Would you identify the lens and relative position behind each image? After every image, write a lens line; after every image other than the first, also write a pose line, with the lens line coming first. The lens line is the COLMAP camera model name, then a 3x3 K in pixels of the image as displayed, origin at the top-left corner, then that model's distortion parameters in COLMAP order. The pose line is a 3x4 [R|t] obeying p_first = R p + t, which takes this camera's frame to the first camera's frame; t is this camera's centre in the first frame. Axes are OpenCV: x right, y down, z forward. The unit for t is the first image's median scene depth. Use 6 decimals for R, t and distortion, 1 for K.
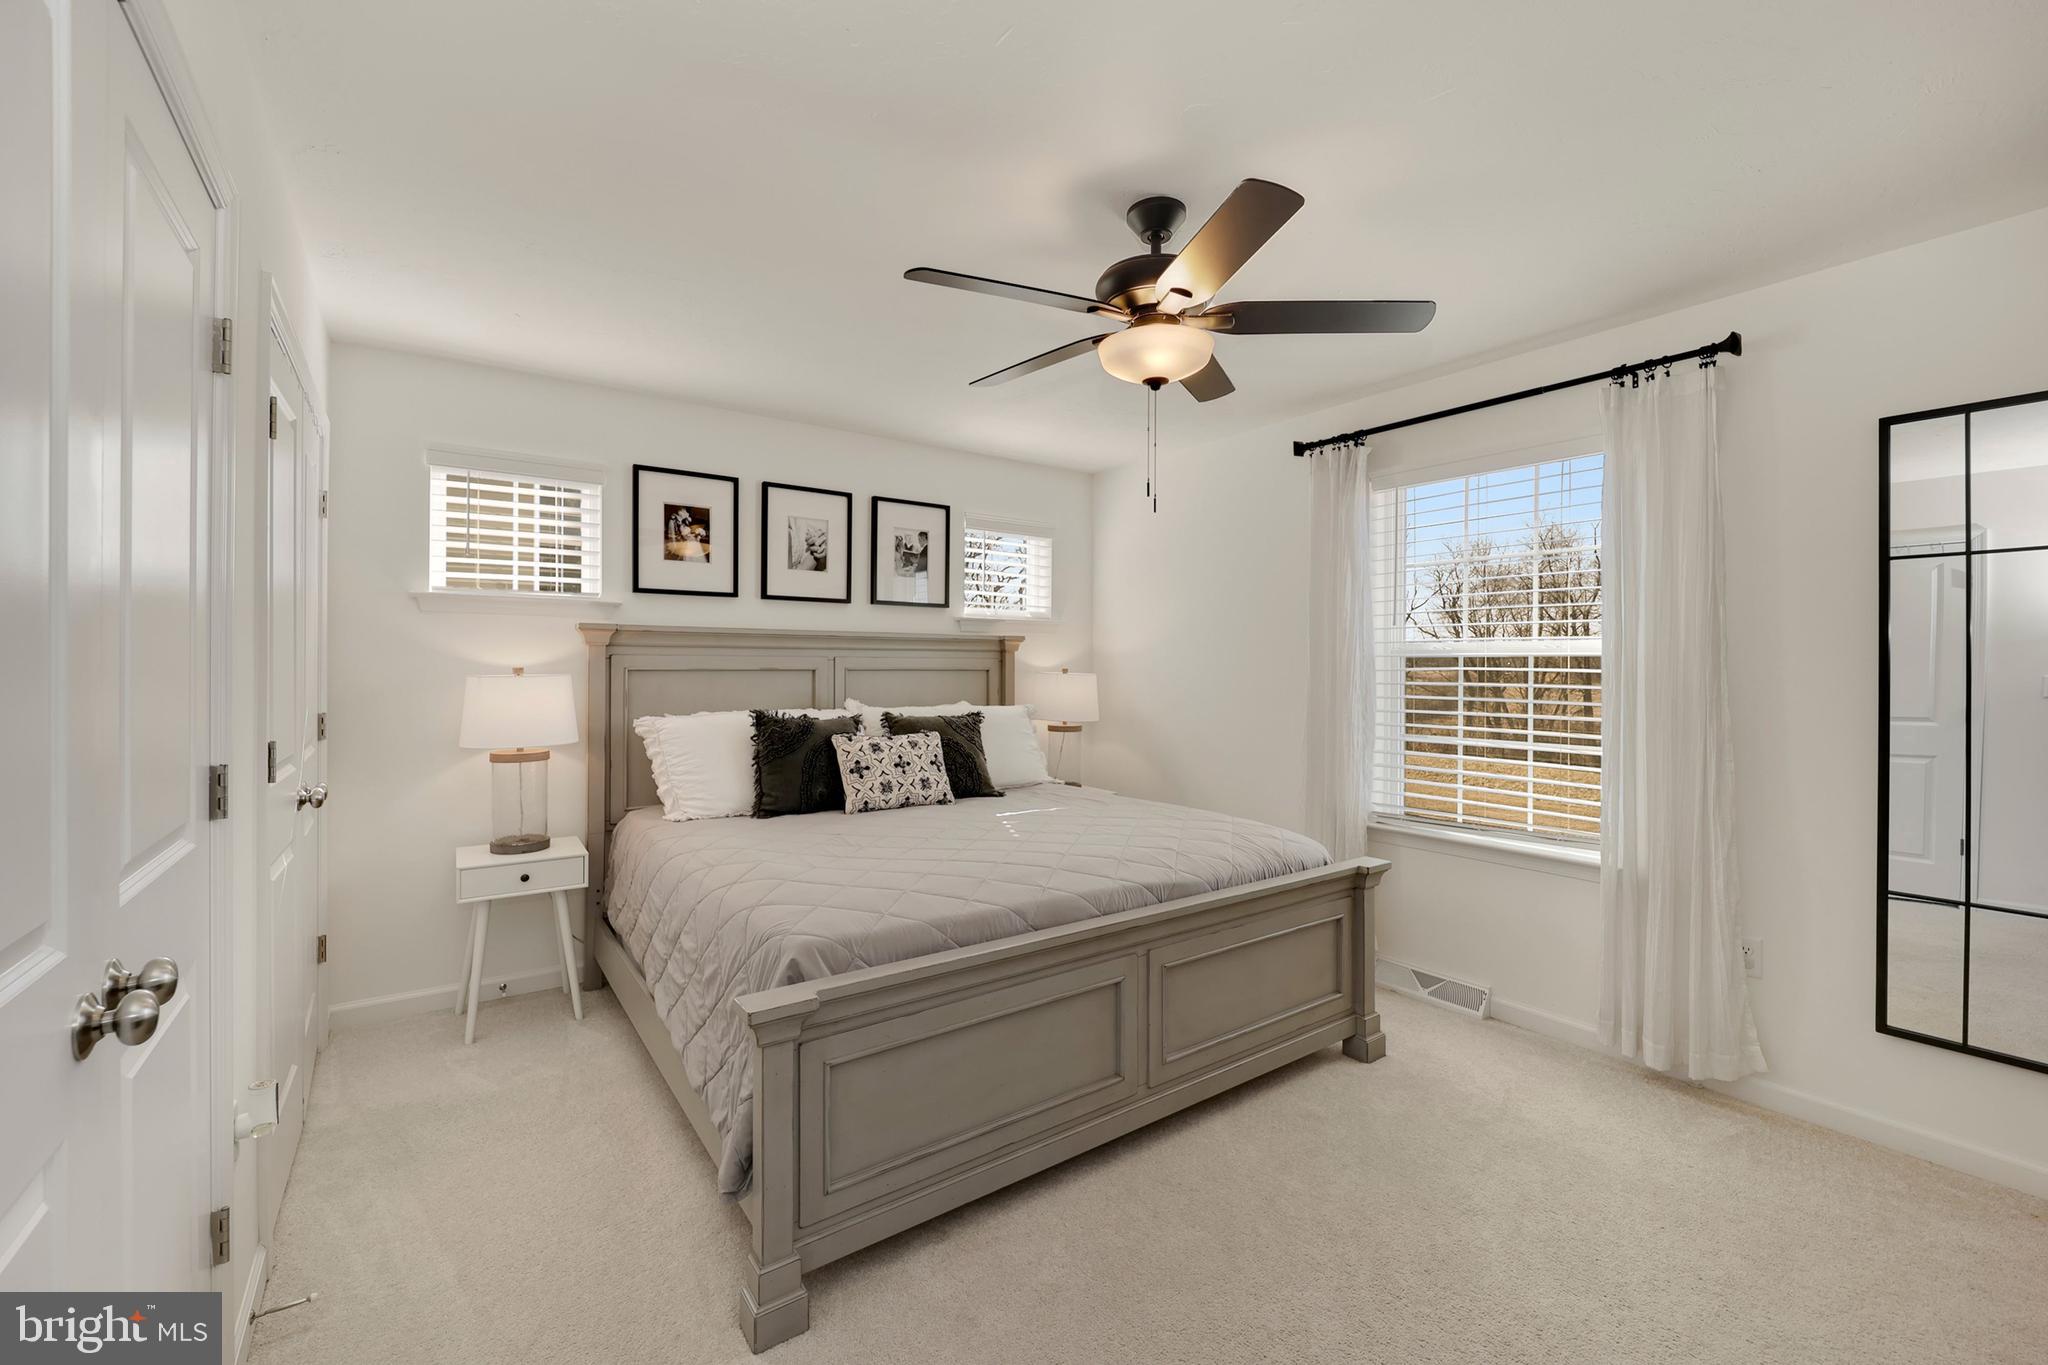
lens RADIAL K [[851.0, 0, 1023.9], [0, 851.0, 675.7], [0, 0, 1]] dist [0.012115, -0.000256]
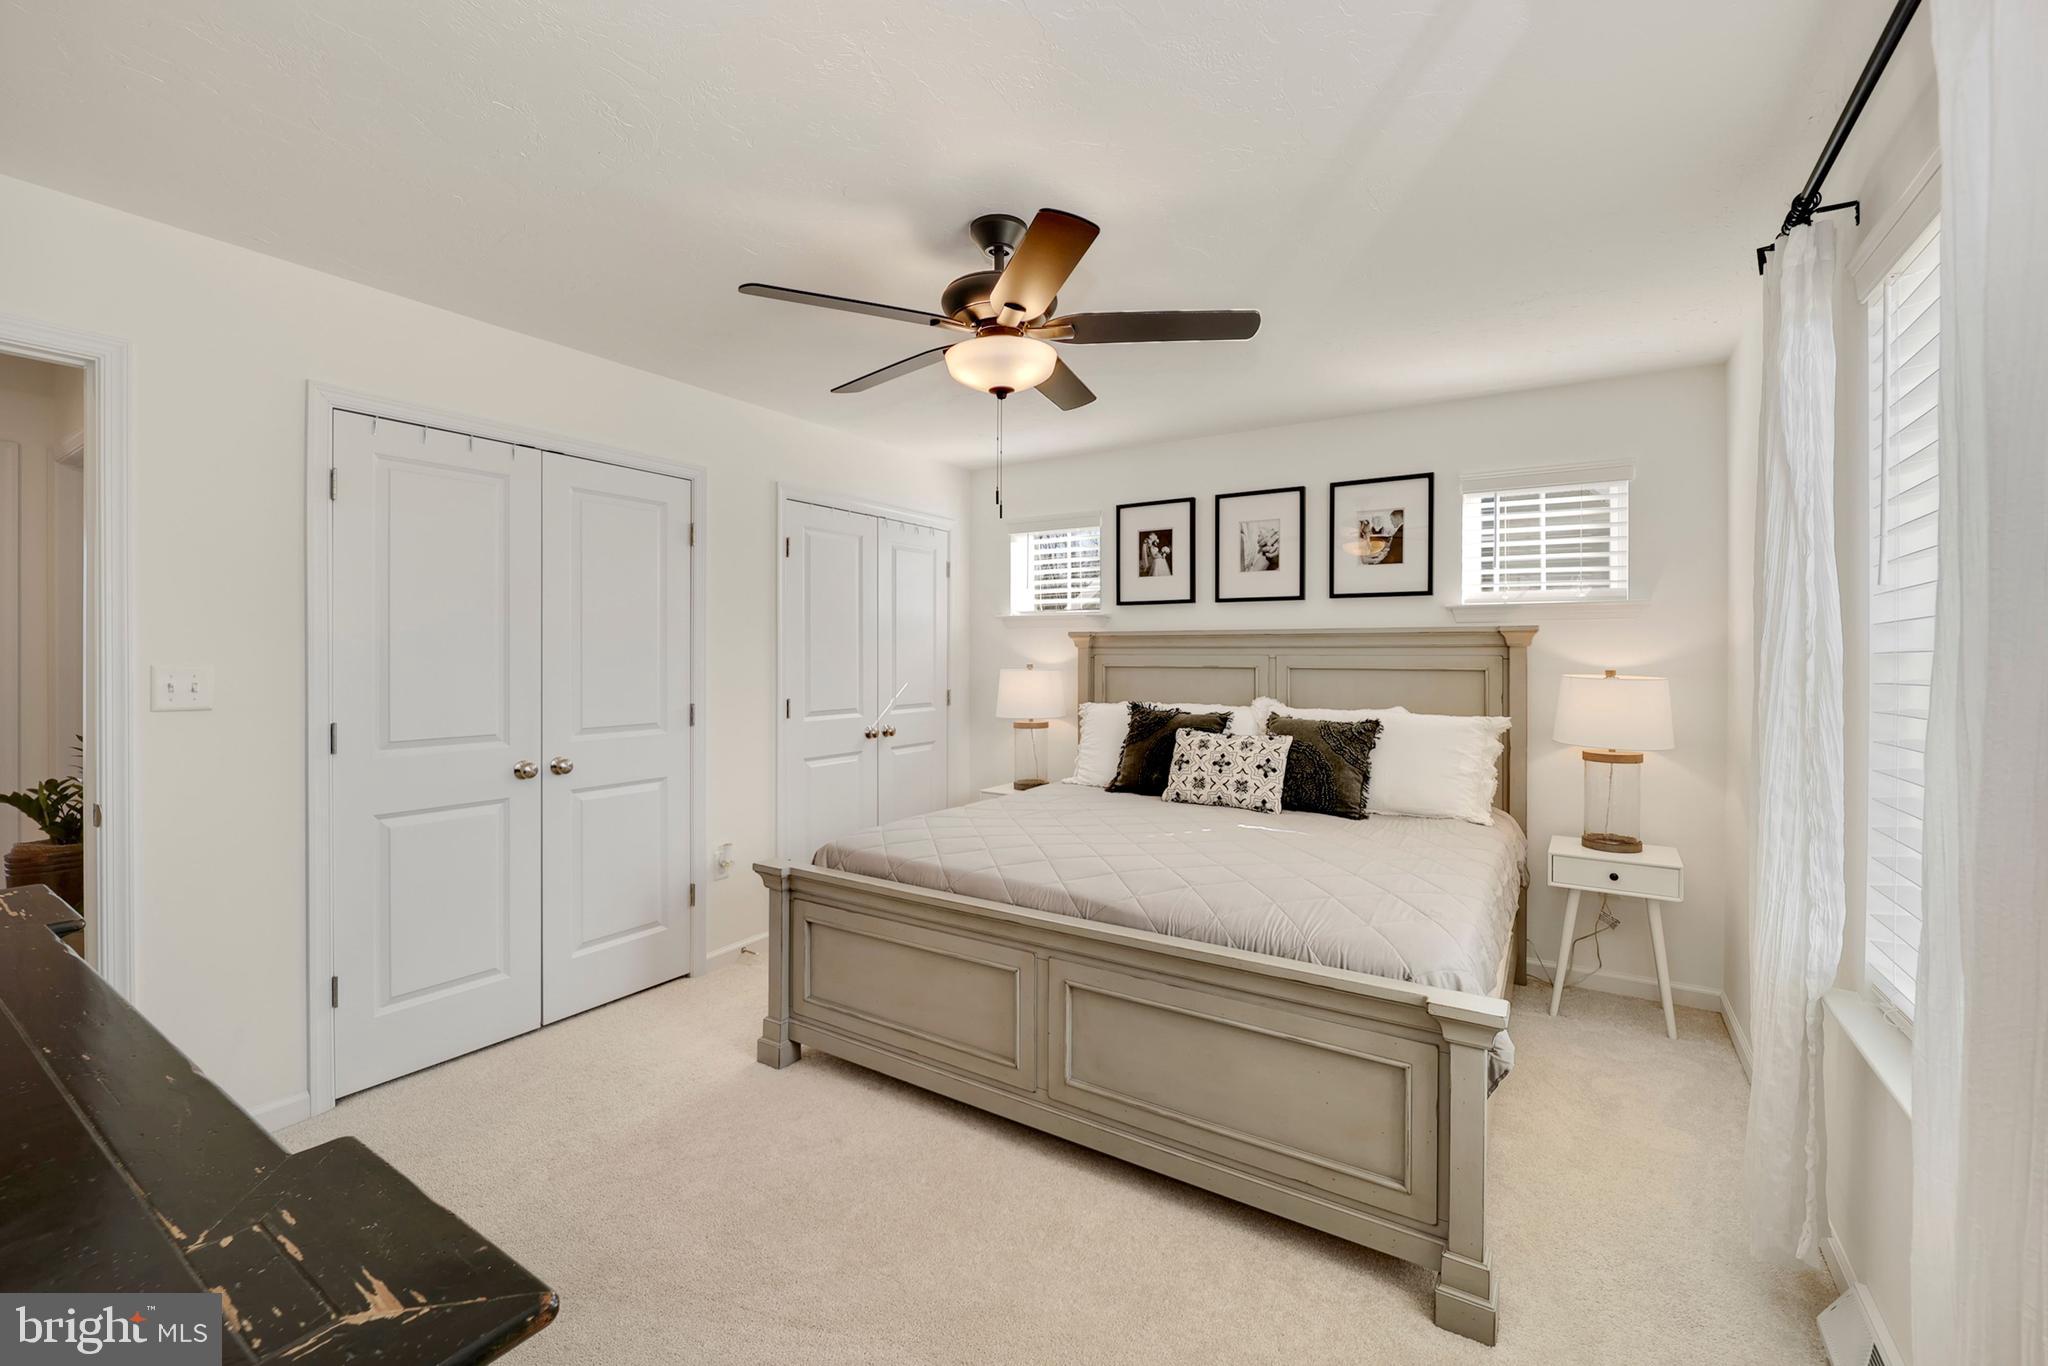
lens RADIAL K [[851.0, 0, 1007.5], [0, 851.0, 678.9], [0, 0, 1]] dist [0.012115, -0.000256]
pose [[0.359480, 0.022504, -0.932882, 0.679998], [-0.013956, 0.999727, 0.018739, -0.009956], [0.933049, 0.006283, 0.359696, 0.394290]]
